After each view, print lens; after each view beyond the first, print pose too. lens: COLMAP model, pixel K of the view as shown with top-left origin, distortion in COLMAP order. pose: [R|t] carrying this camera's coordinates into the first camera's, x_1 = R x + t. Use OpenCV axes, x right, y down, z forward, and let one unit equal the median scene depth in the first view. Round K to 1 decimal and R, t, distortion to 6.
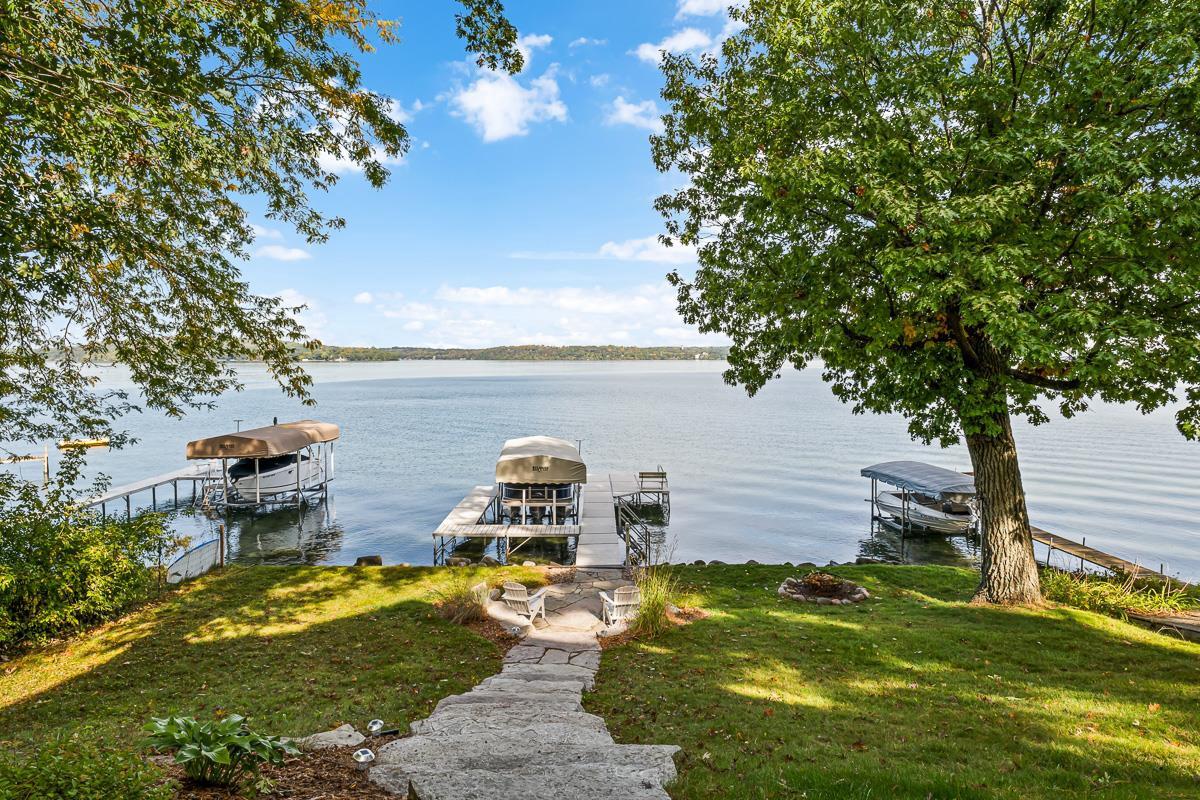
lens RADIAL K [[701.8, 0, 599.9], [0, 701.8, 402.9], [0, 0, 1]] dist [-0.038277, 0.028393]
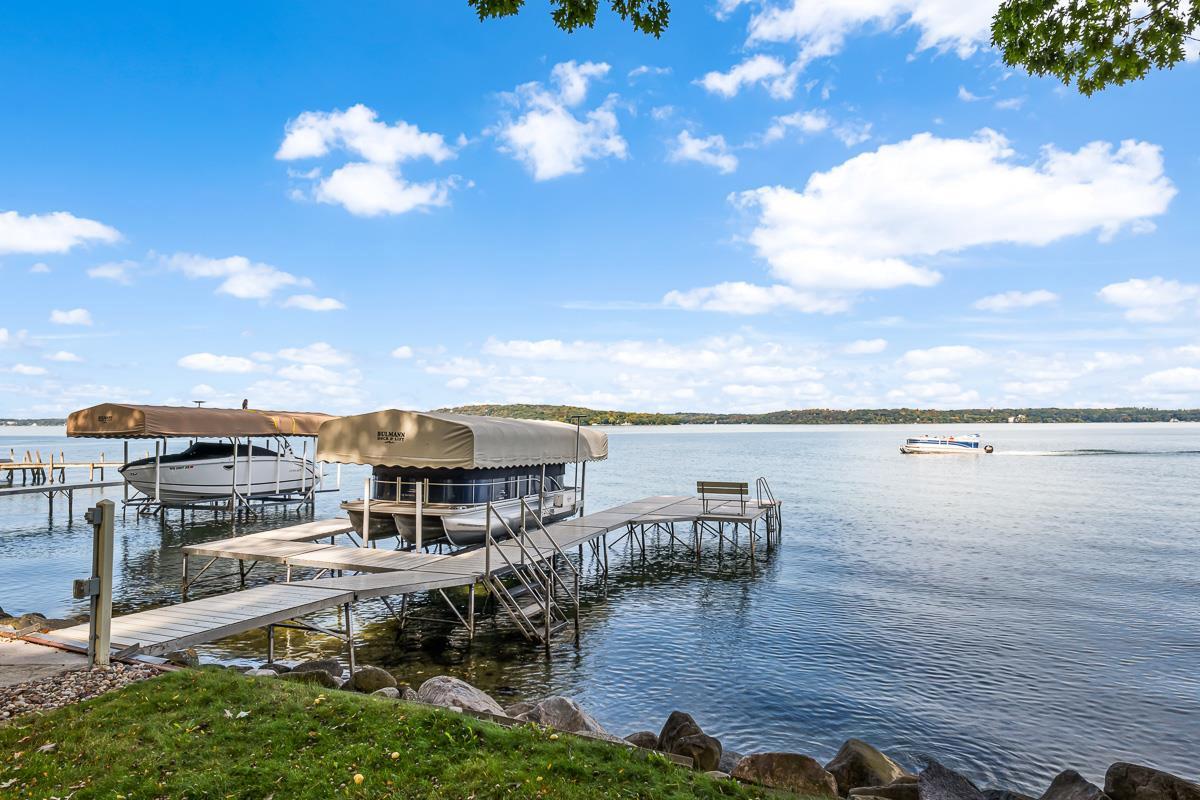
lens RADIAL K [[701.8, 0, 599.9], [0, 701.8, 402.9], [0, 0, 1]] dist [-0.038277, 0.028393]
pose [[0.921632, -0.015685, -0.387749, 0.348383], [-0.020662, 0.995782, -0.089392, 0.156747], [0.387516, 0.090398, 0.917420, 0.838834]]
